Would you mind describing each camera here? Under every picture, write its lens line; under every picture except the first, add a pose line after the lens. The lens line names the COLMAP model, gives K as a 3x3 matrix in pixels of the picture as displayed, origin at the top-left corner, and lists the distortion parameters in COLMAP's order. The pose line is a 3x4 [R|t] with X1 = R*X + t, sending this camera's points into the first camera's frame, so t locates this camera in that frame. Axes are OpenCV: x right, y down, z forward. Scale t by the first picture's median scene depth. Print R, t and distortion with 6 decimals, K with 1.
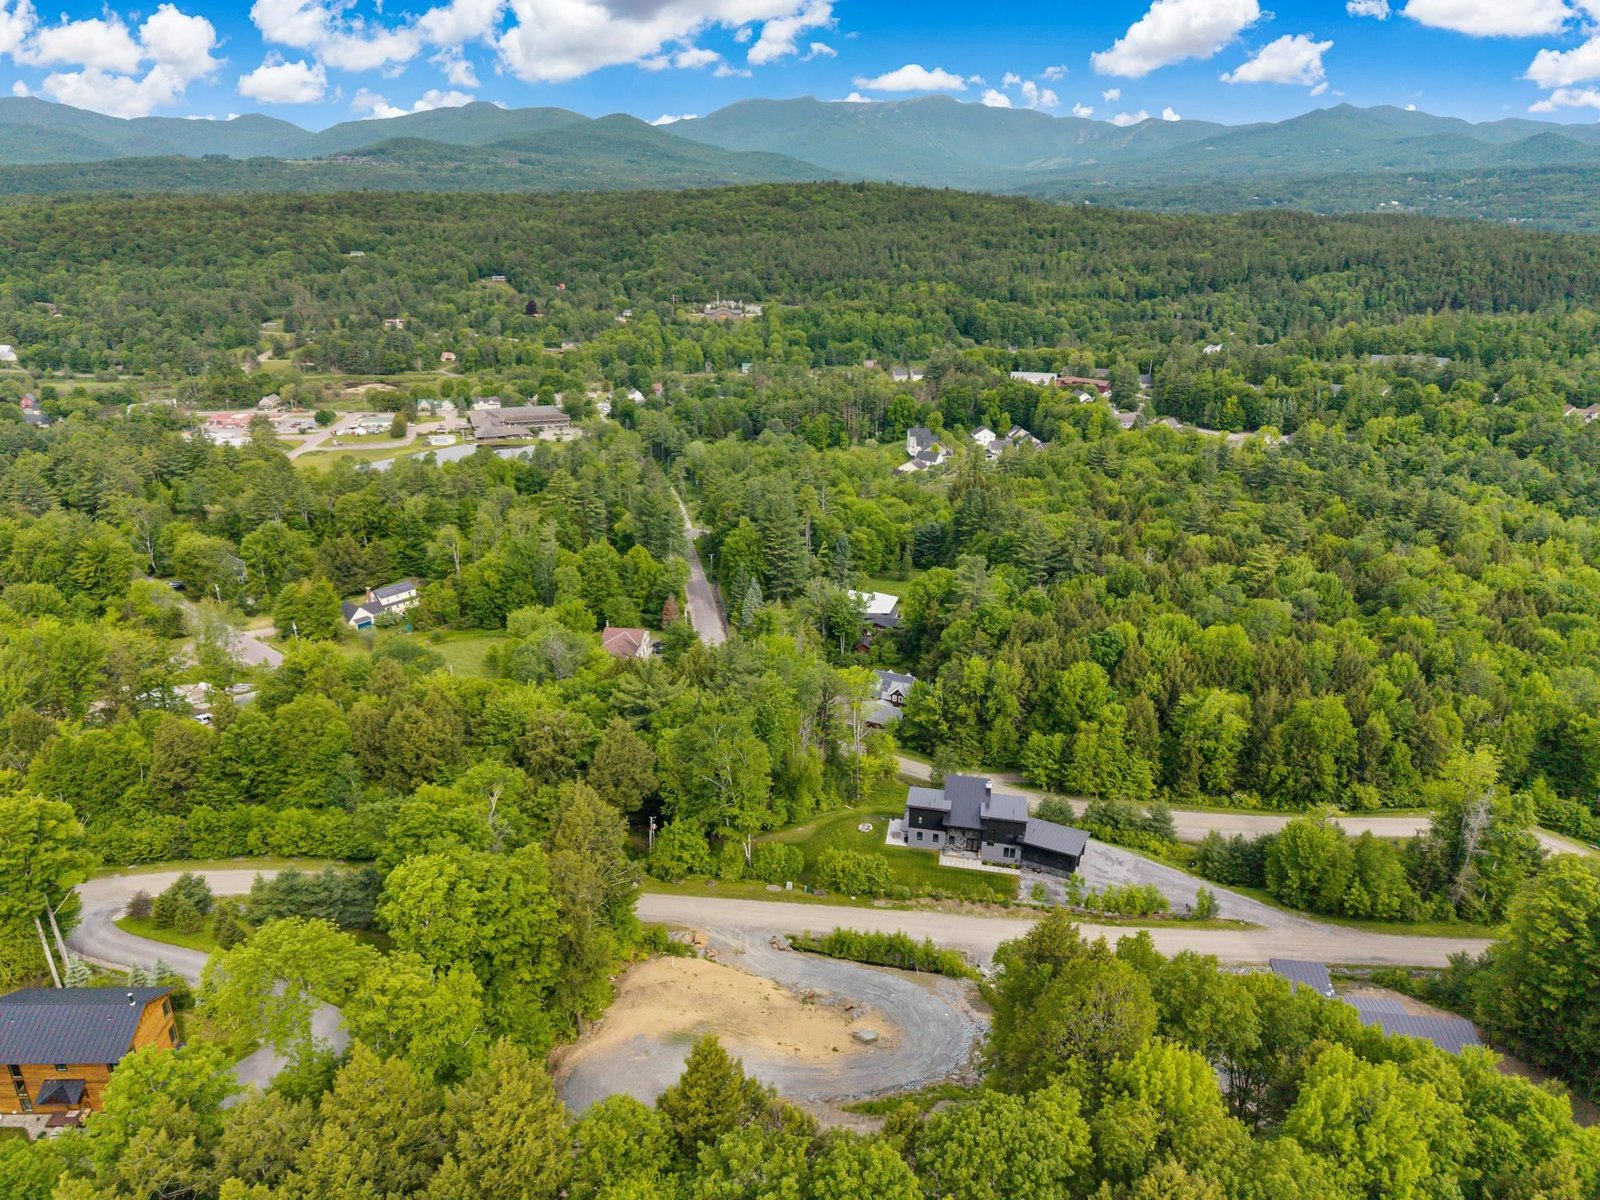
lens RADIAL K [[1070.0, 0, 794.4], [0, 1070.0, 604.7], [0, 0, 1]] dist [0.026658, -0.029097]
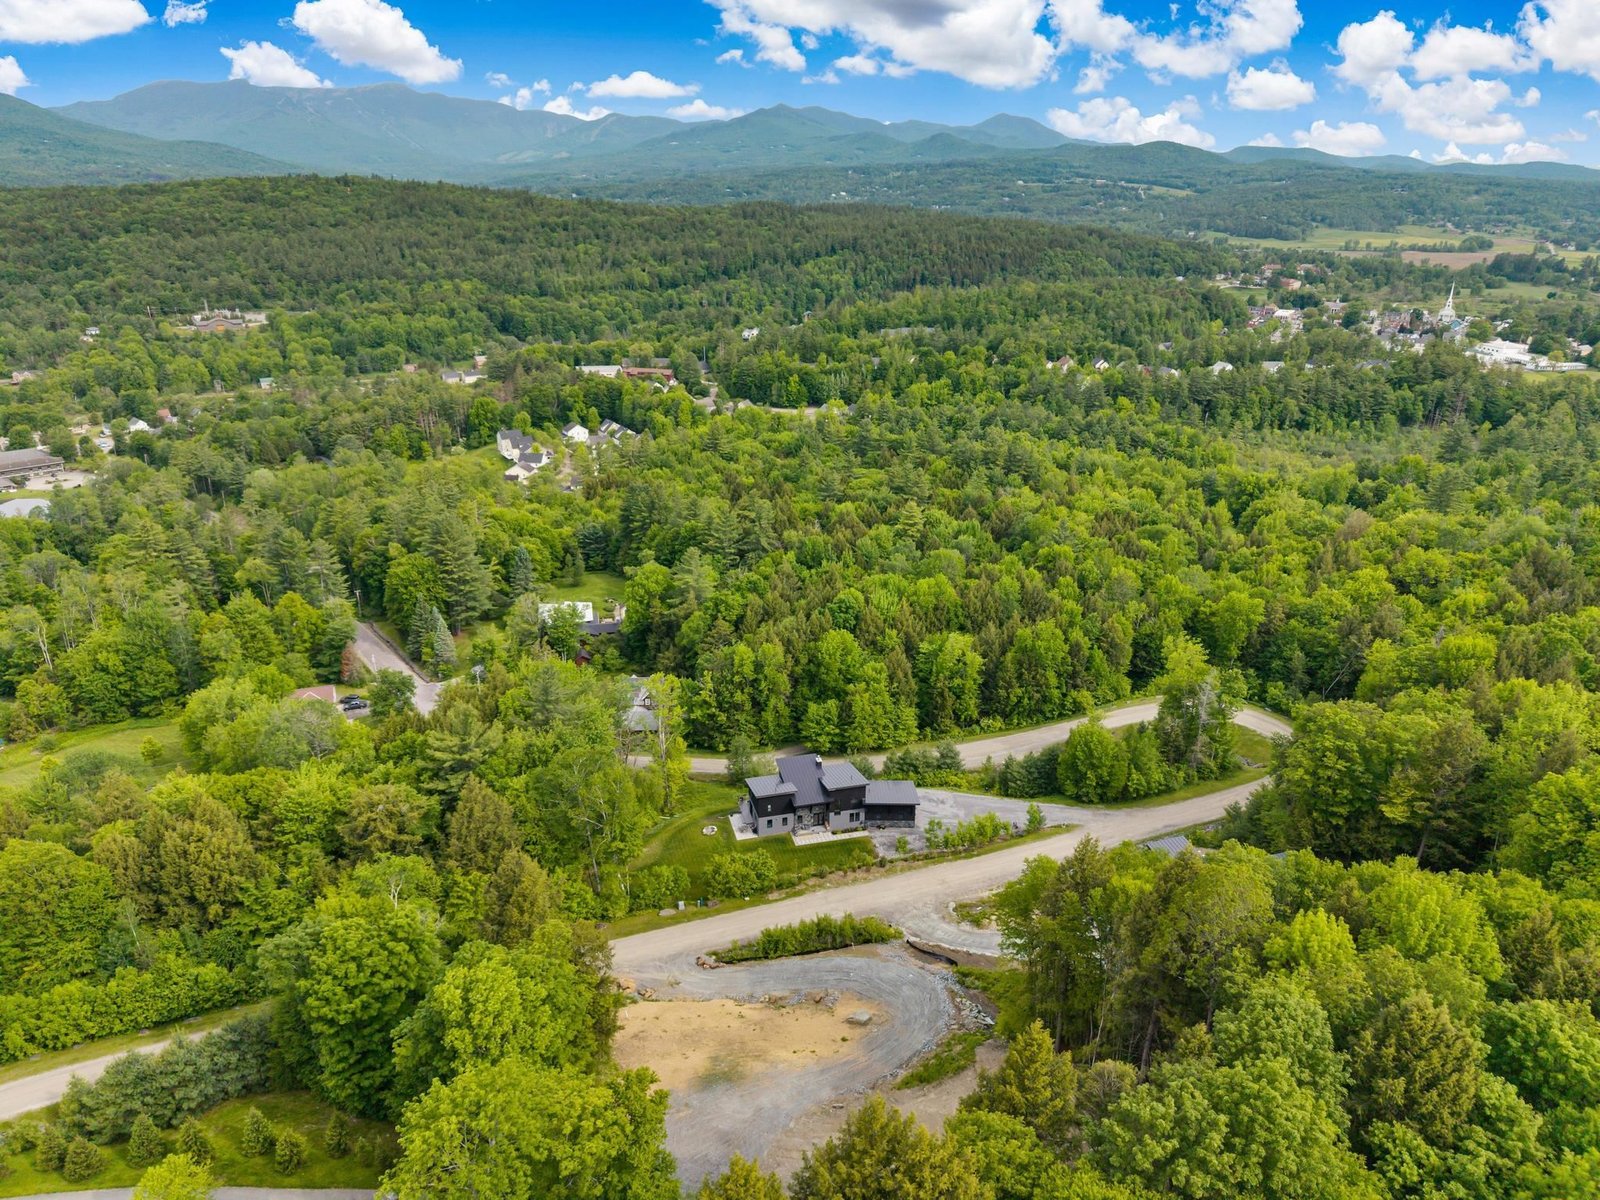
lens RADIAL K [[1070.0, 0, 796.9], [0, 1070.0, 604.3], [0, 0, 1]] dist [0.026658, -0.029097]
pose [[0.899306, -0.164021, 0.405396, -0.075871], [0.161949, 0.986001, 0.039674, -0.008097], [-0.406228, 0.029975, 0.913280, 0.018326]]
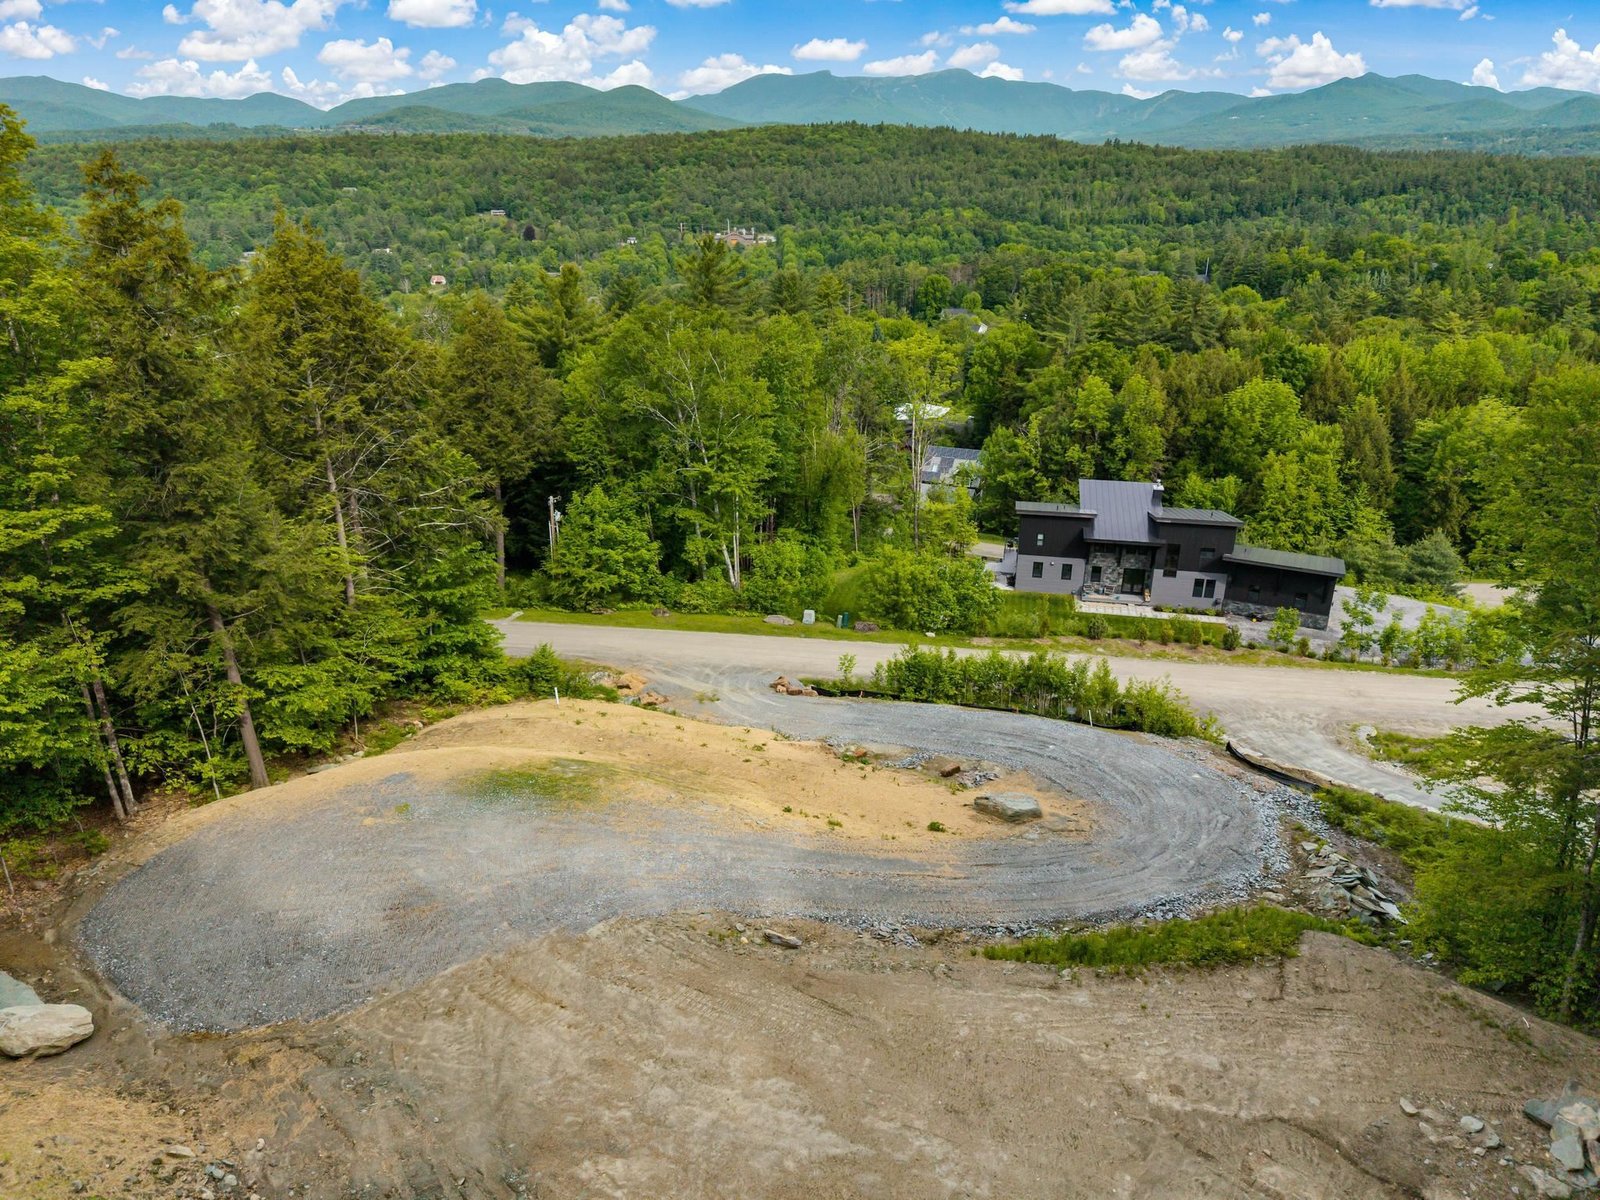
lens RADIAL K [[1070.0, 0, 795.5], [0, 1070.0, 596.4], [0, 0, 1]] dist [0.026658, -0.029097]
pose [[0.999907, -0.001086, -0.013625, -0.001401], [0.001152, 0.999988, 0.004847, 0.072916], [0.013619, -0.004863, 0.999895, 0.137646]]
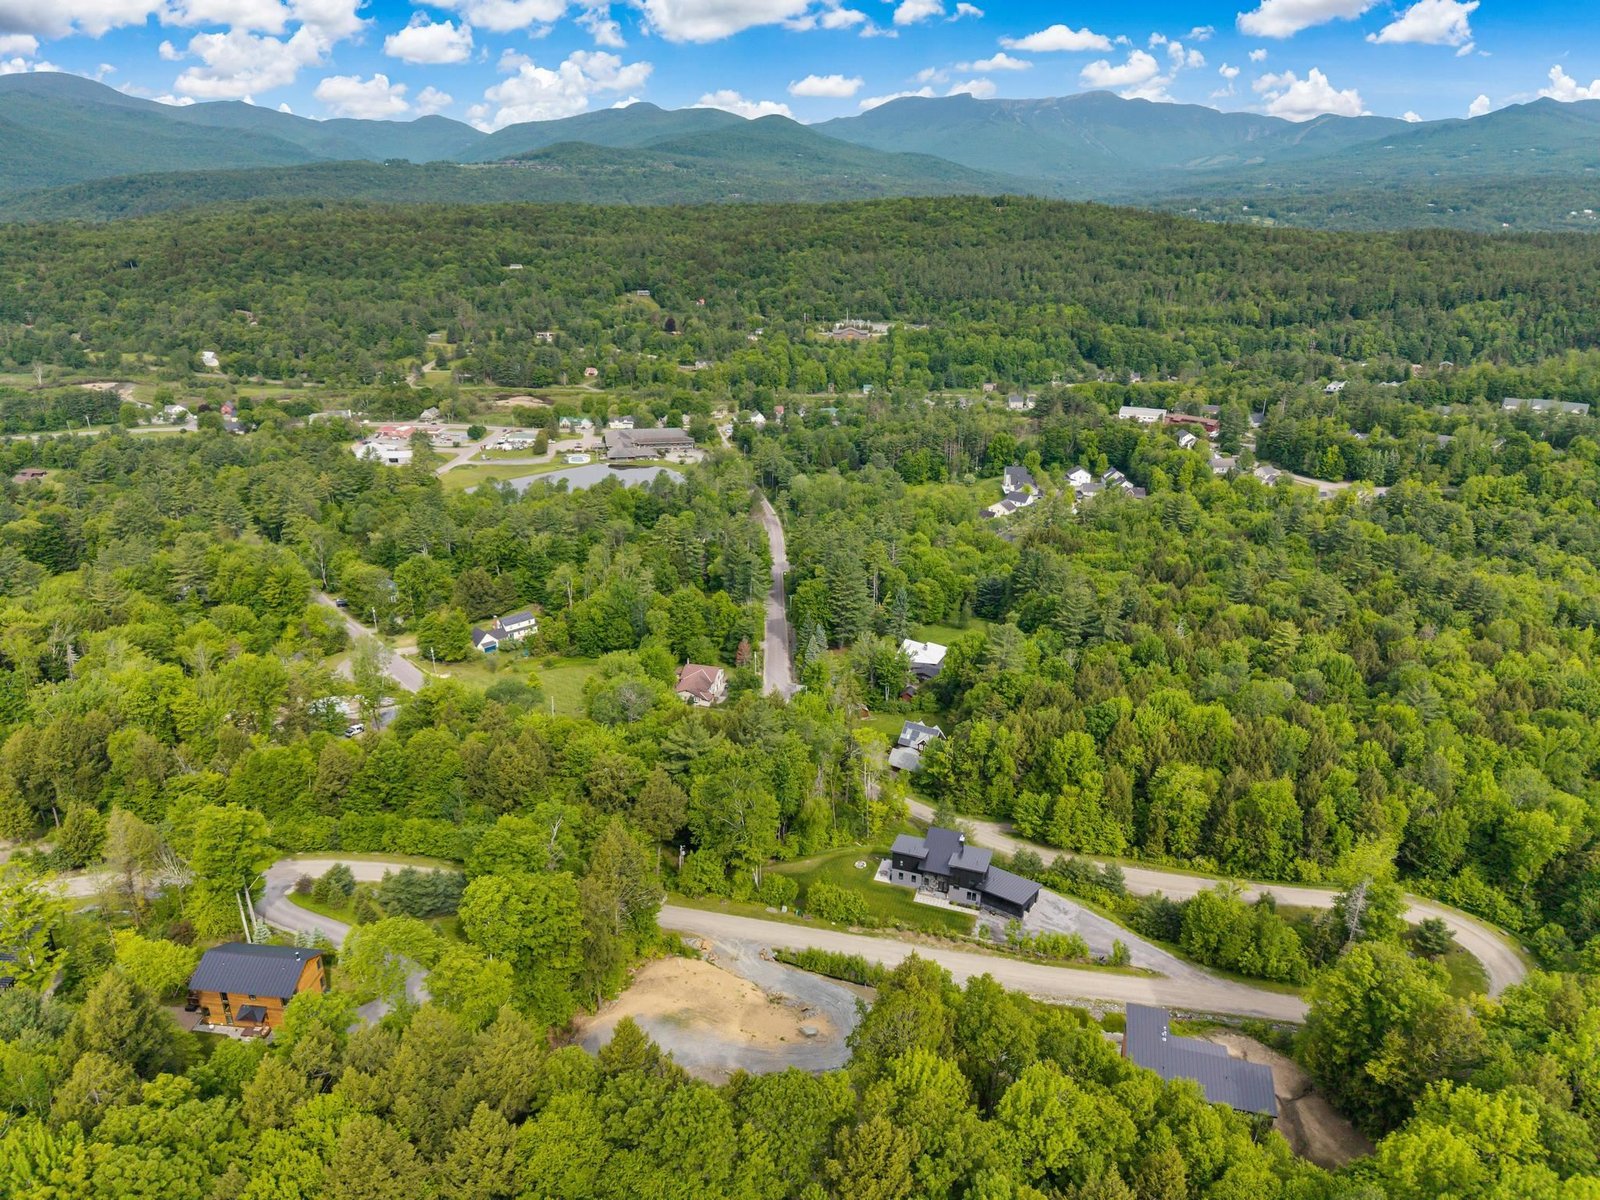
lens RADIAL K [[1070.0, 0, 793.9], [0, 1070.0, 606.1], [0, 0, 1]] dist [0.026658, -0.029097]
pose [[0.991099, 0.050691, -0.123096, 0.041946], [-0.049983, 0.998711, 0.008832, -0.030979], [0.123385, -0.002601, 0.992355, -0.073534]]
